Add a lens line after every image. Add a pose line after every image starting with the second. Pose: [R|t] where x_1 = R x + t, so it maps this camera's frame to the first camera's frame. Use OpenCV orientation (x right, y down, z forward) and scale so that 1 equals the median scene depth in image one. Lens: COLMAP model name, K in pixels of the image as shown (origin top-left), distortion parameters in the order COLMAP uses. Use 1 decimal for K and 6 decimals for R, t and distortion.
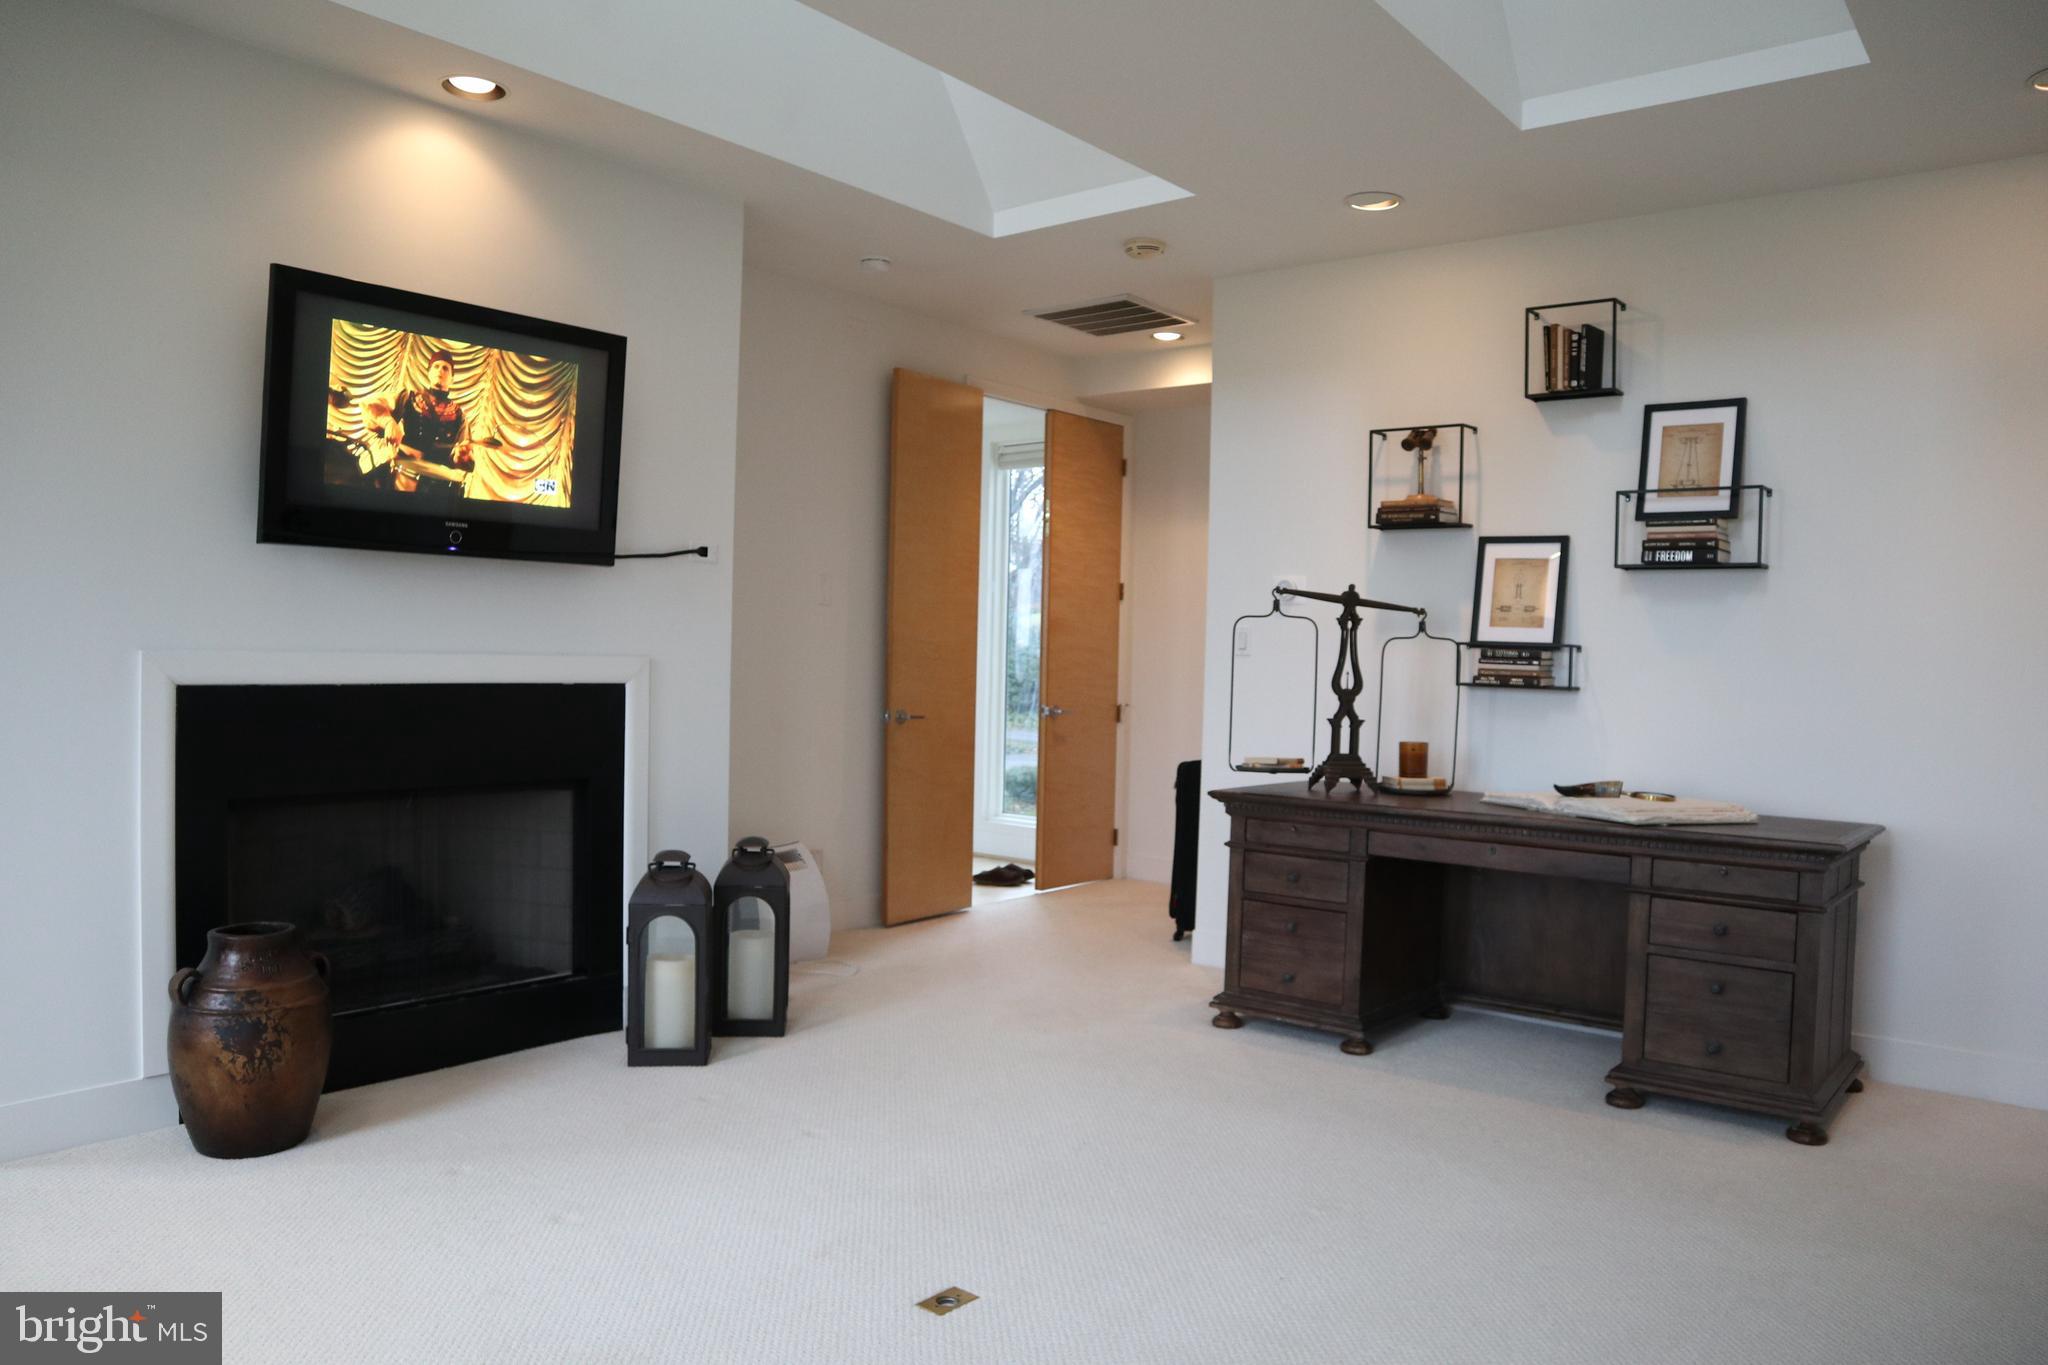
lens RADIAL K [[1431.1, 0, 1024.0], [0, 1431.1, 682.5], [0, 0, 1]] dist [-0.110047, 0.047086]
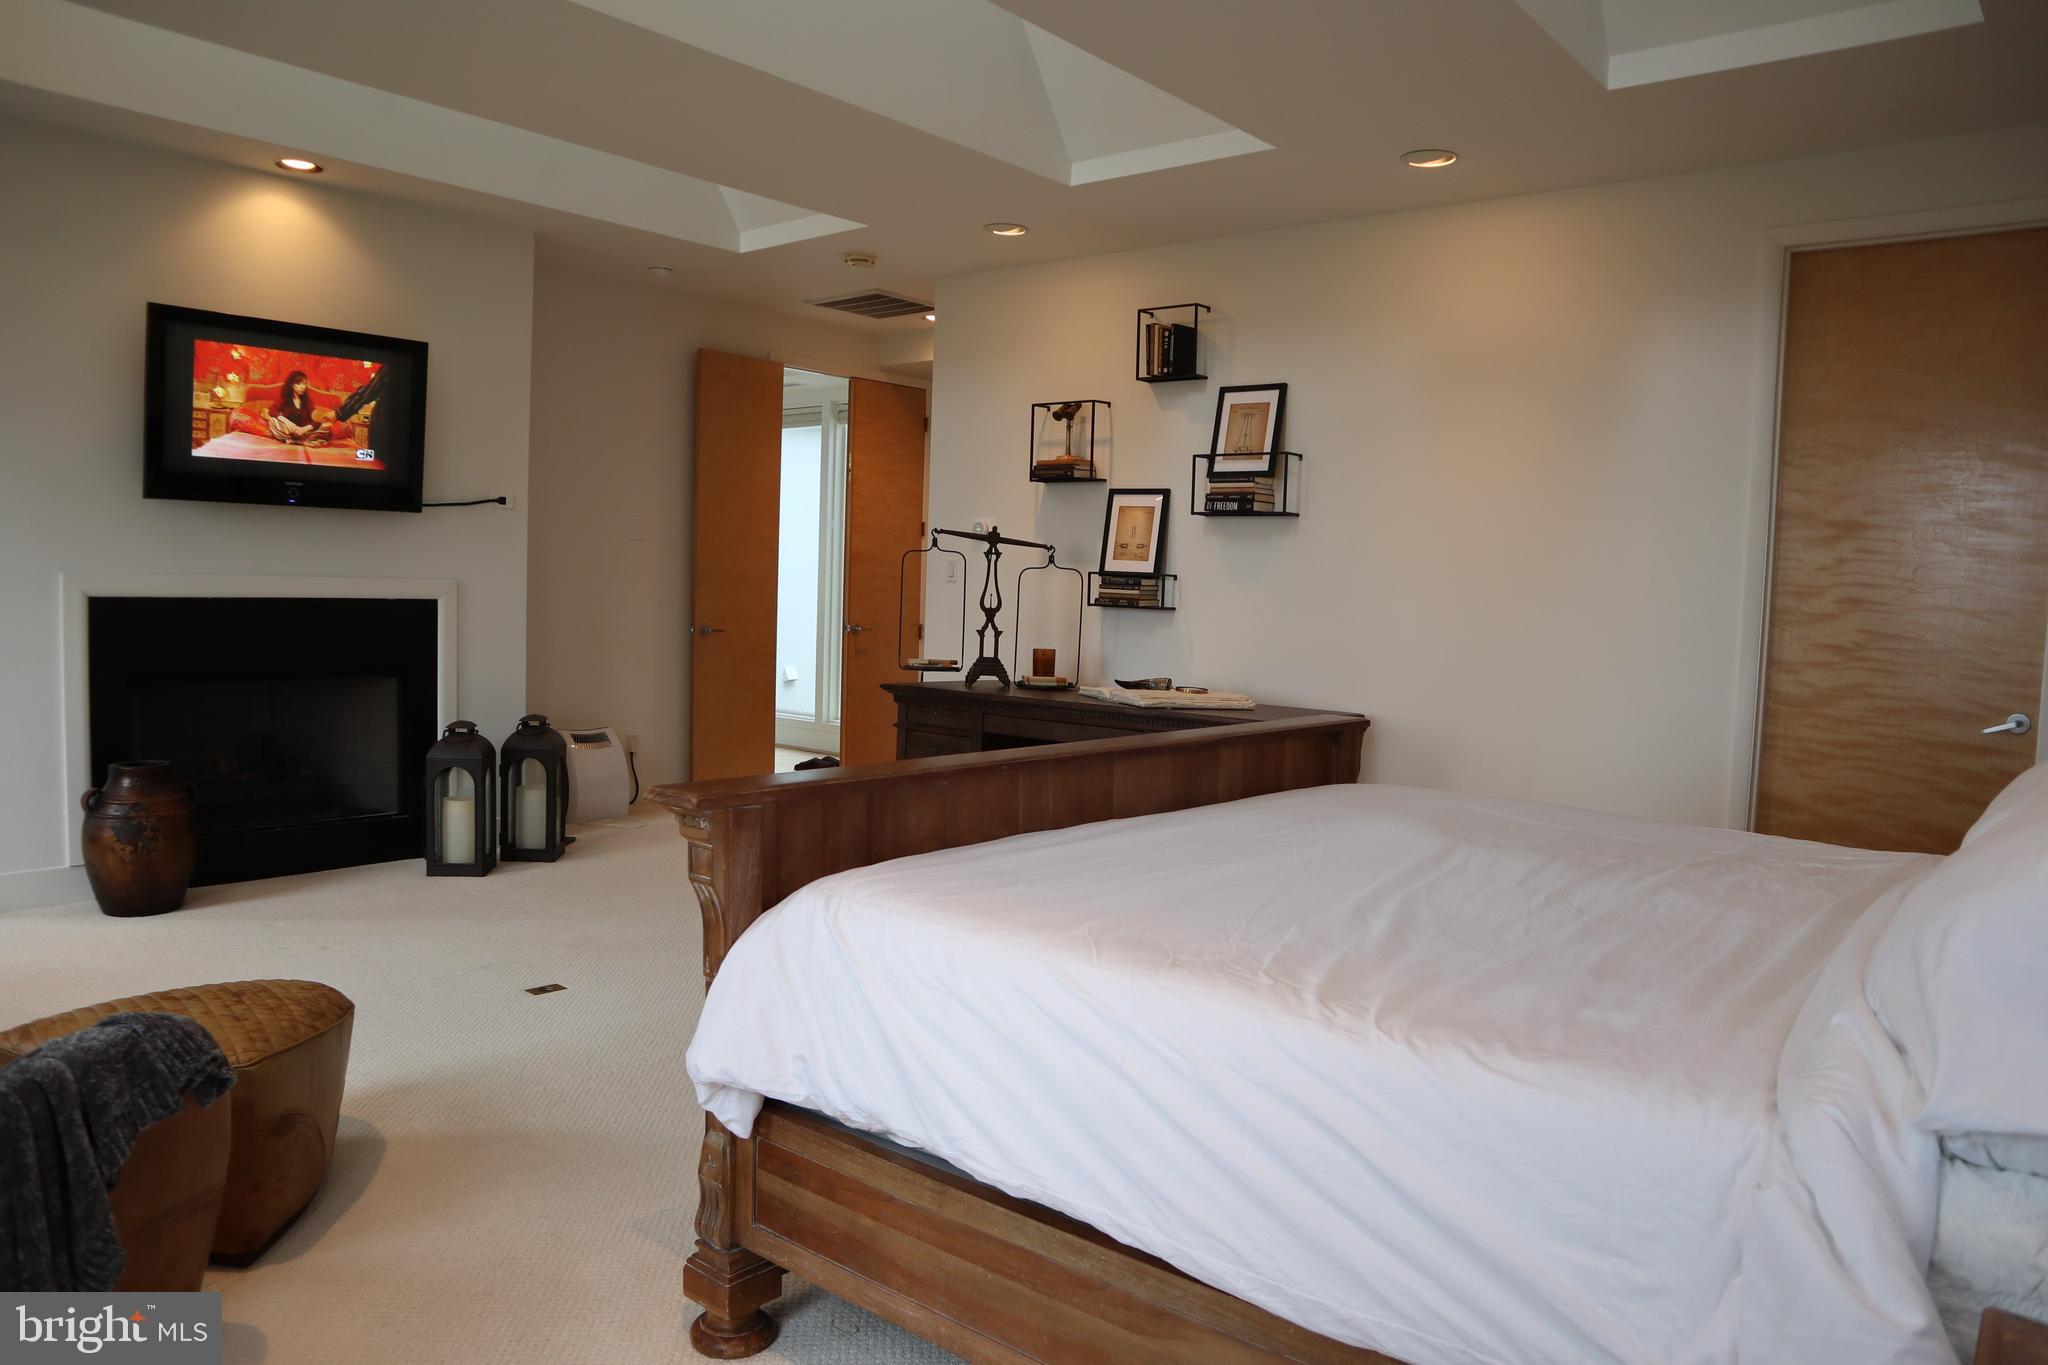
lens RADIAL K [[1413.6, 0, 1024.0], [0, 1413.6, 682.5], [0, 0, 1]] dist [-0.131055, 0.077238]
pose [[0.999872, 0.009194, -0.013056, 0.281173], [-0.008552, 0.998789, 0.048447, 0.010703], [0.013486, -0.048329, 0.998740, -0.294294]]
